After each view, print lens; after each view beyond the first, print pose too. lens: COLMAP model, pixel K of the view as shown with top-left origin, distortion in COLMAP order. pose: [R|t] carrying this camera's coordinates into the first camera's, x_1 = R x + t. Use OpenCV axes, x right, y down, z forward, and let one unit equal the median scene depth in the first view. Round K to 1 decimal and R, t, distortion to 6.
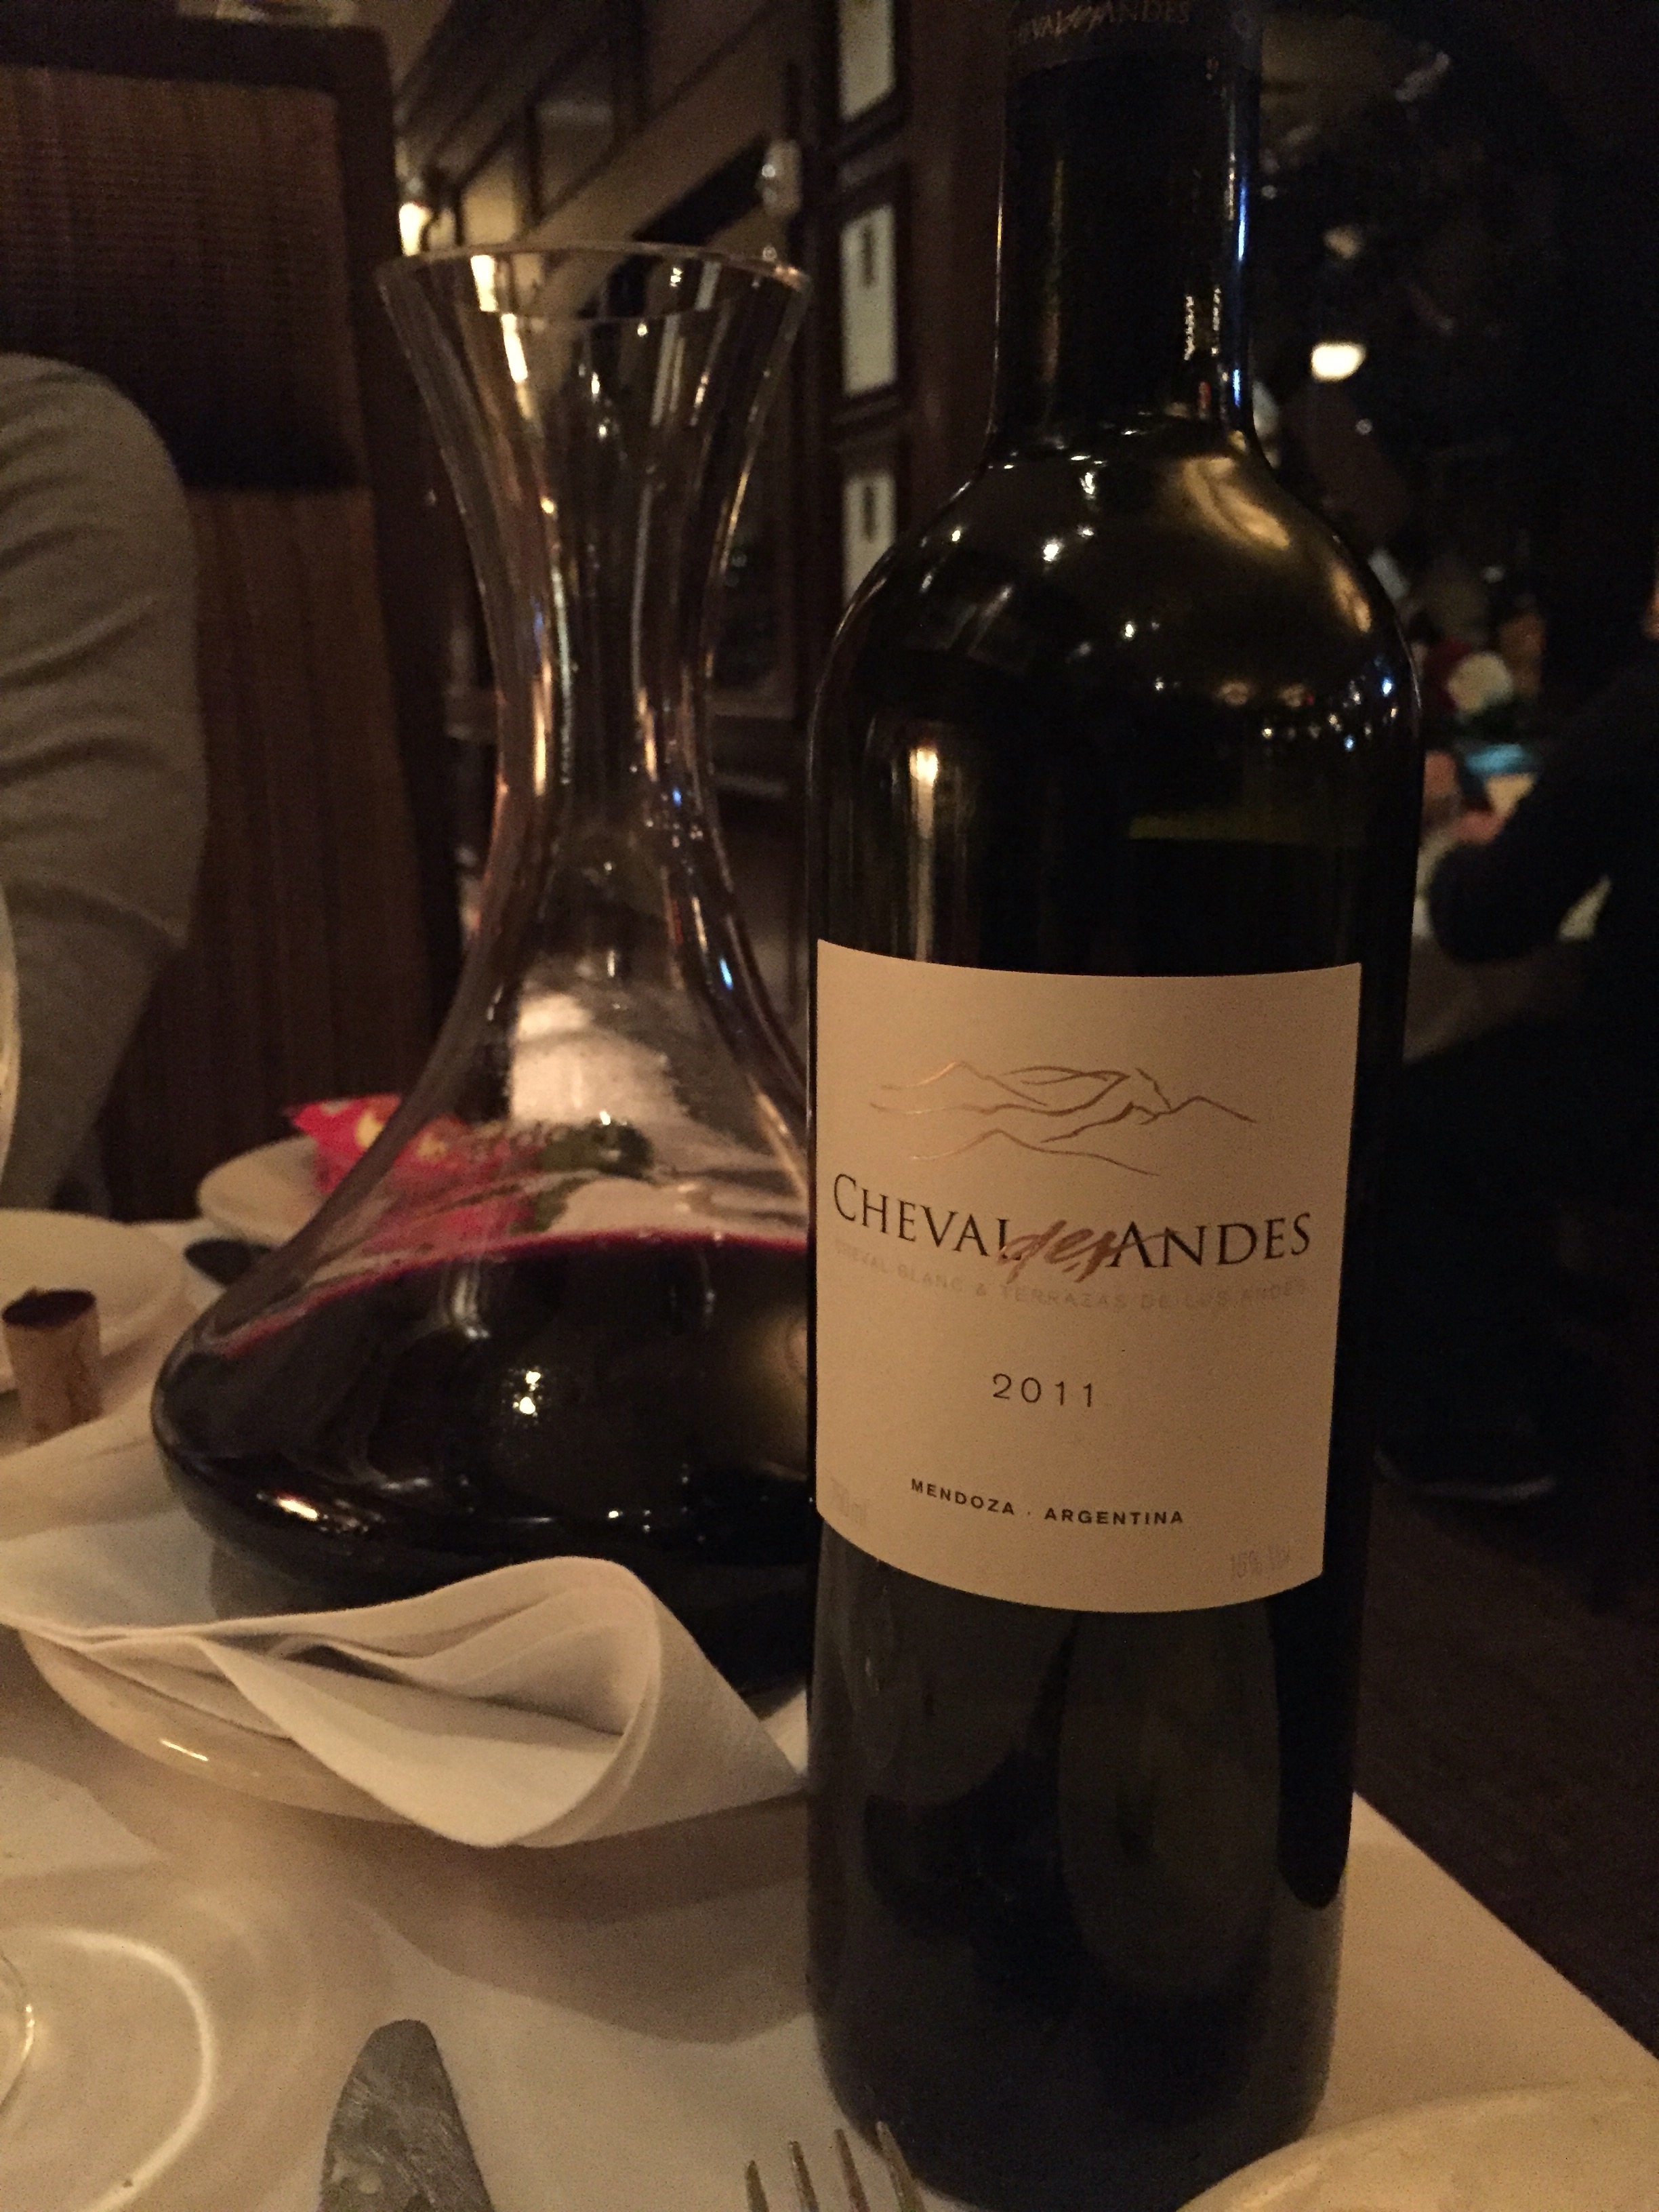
lens RADIAL K [[1960.2, 0, 829.5], [0, 1960.2, 1106.0], [0, 0, 1]] dist [0.074344, -0.108502]
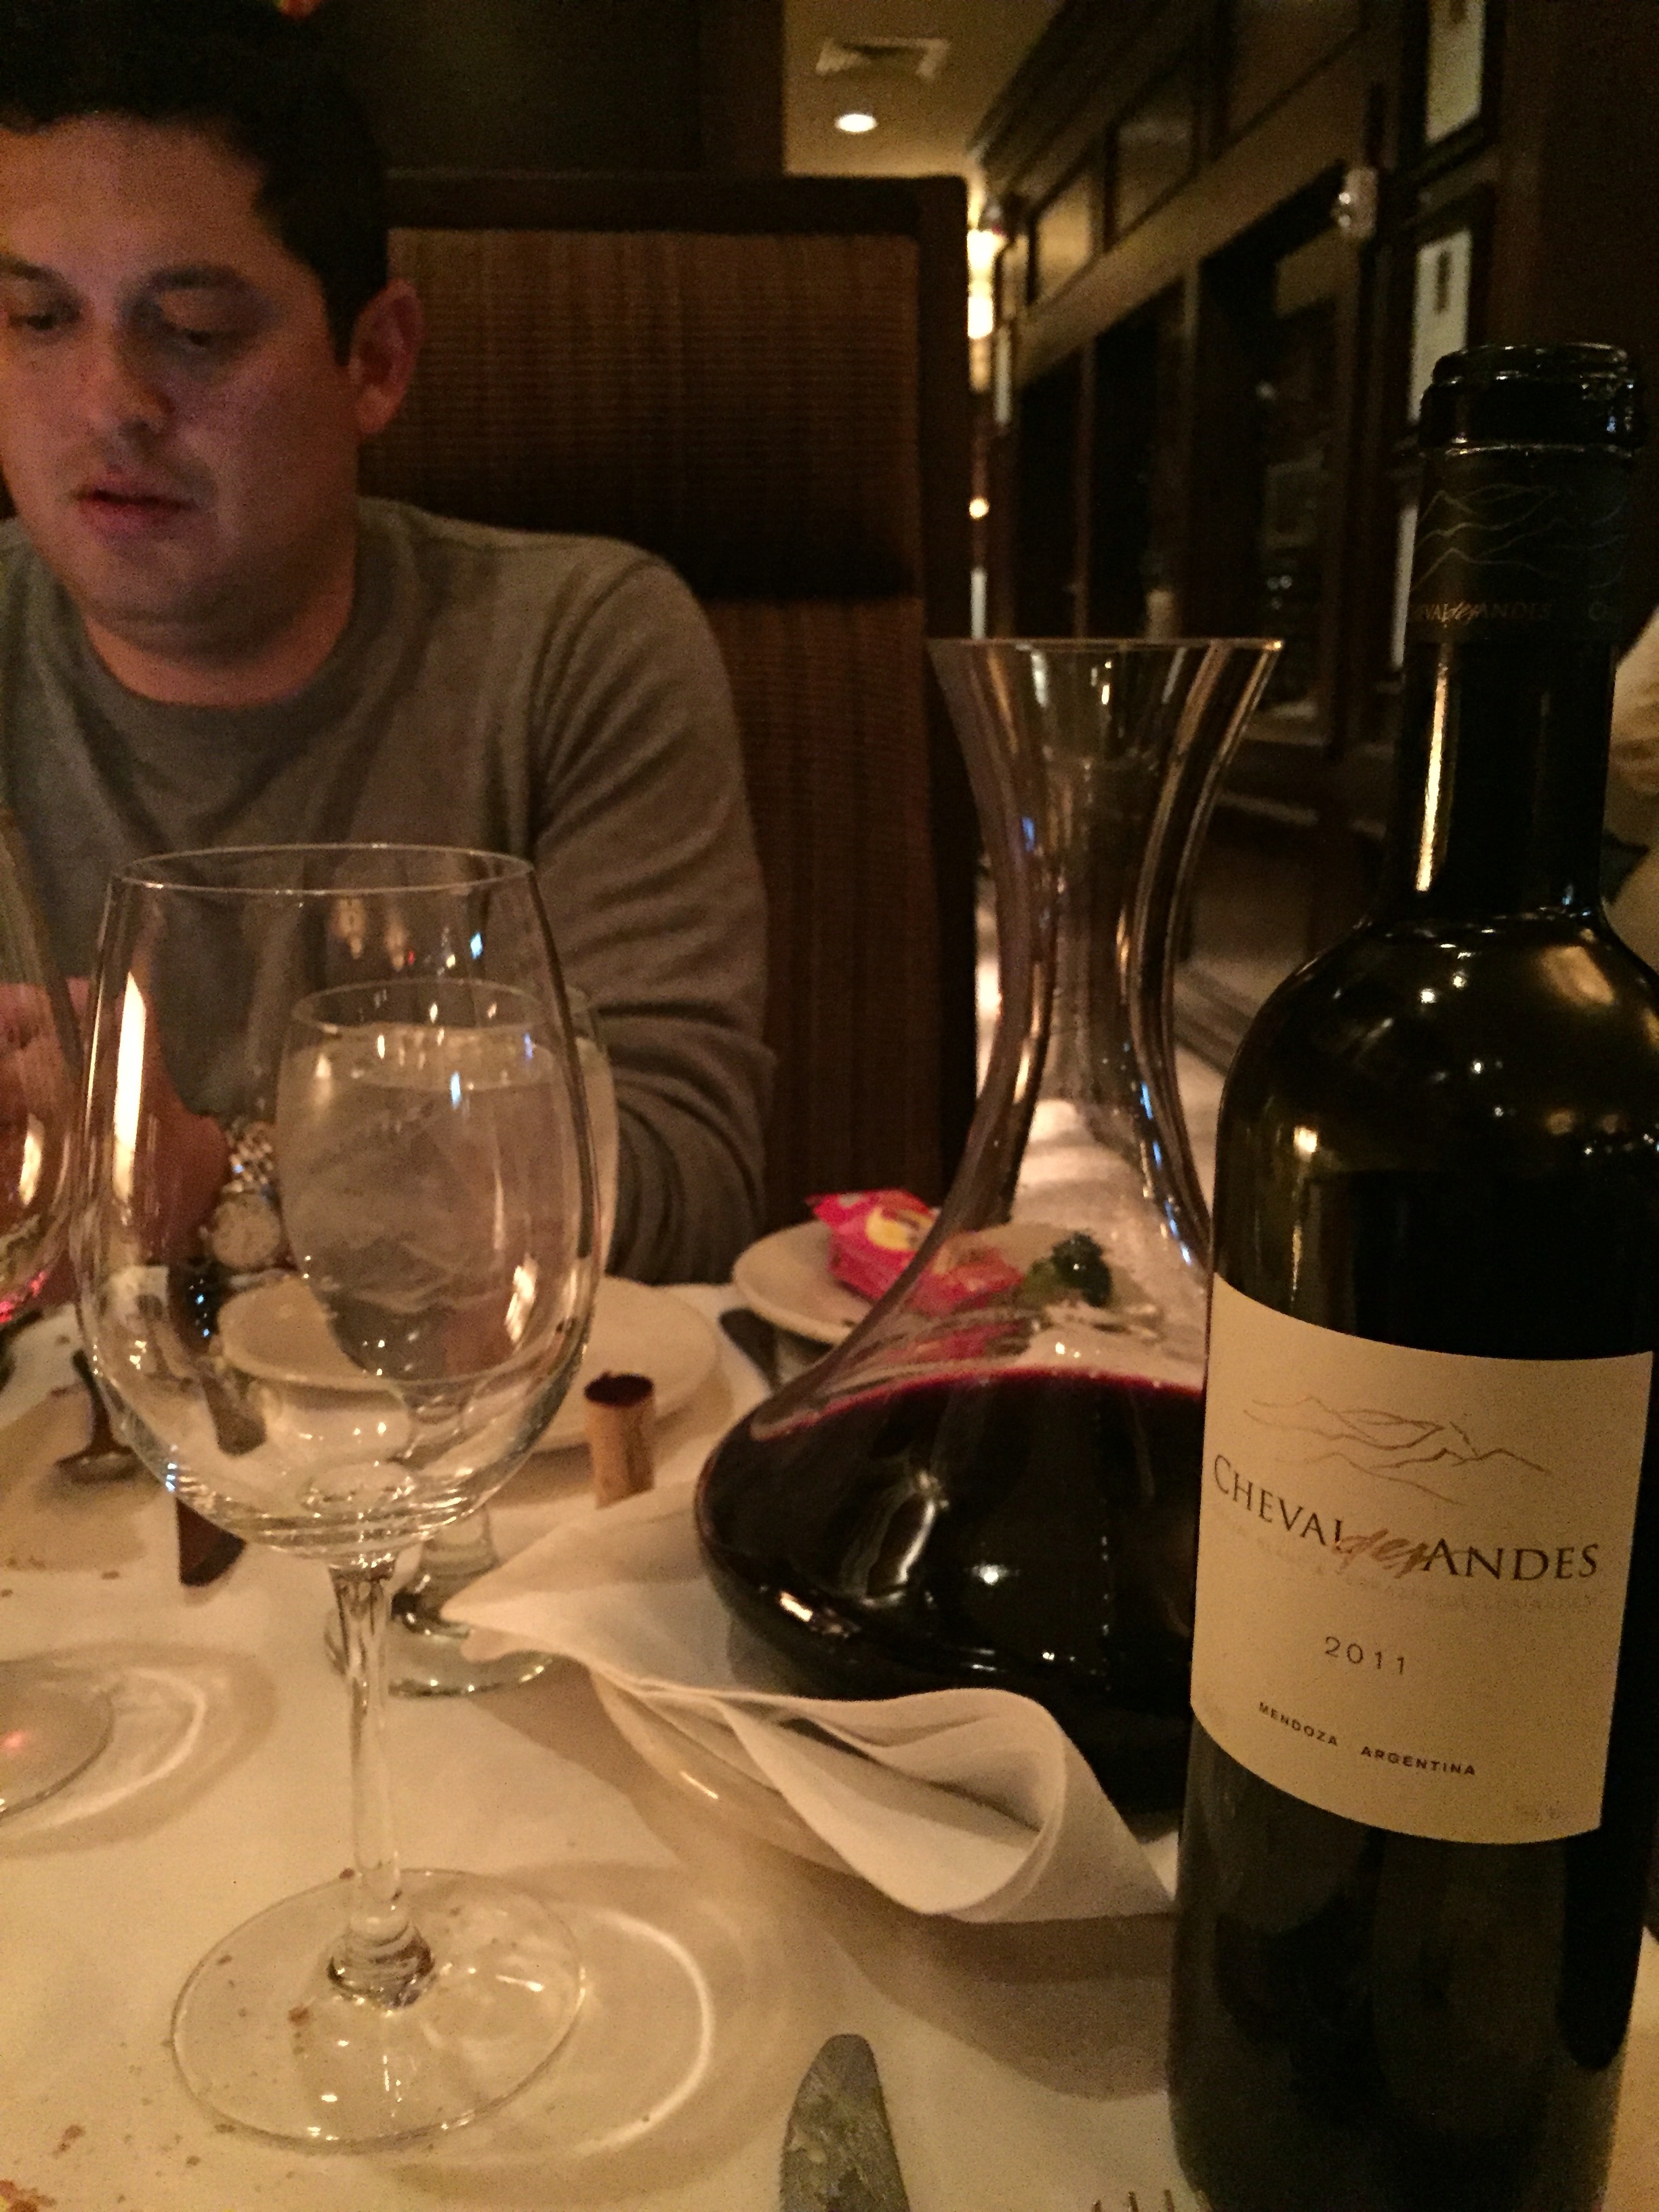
lens RADIAL K [[1960.2, 0, 829.5], [0, 1960.2, 1106.0], [0, 0, 1]] dist [0.074344, -0.108502]
pose [[0.964330, 0.069380, -0.255450, 0.062272], [-0.067630, 0.997588, 0.015639, -0.167441], [0.255919, 0.002195, 0.966696, -0.265041]]
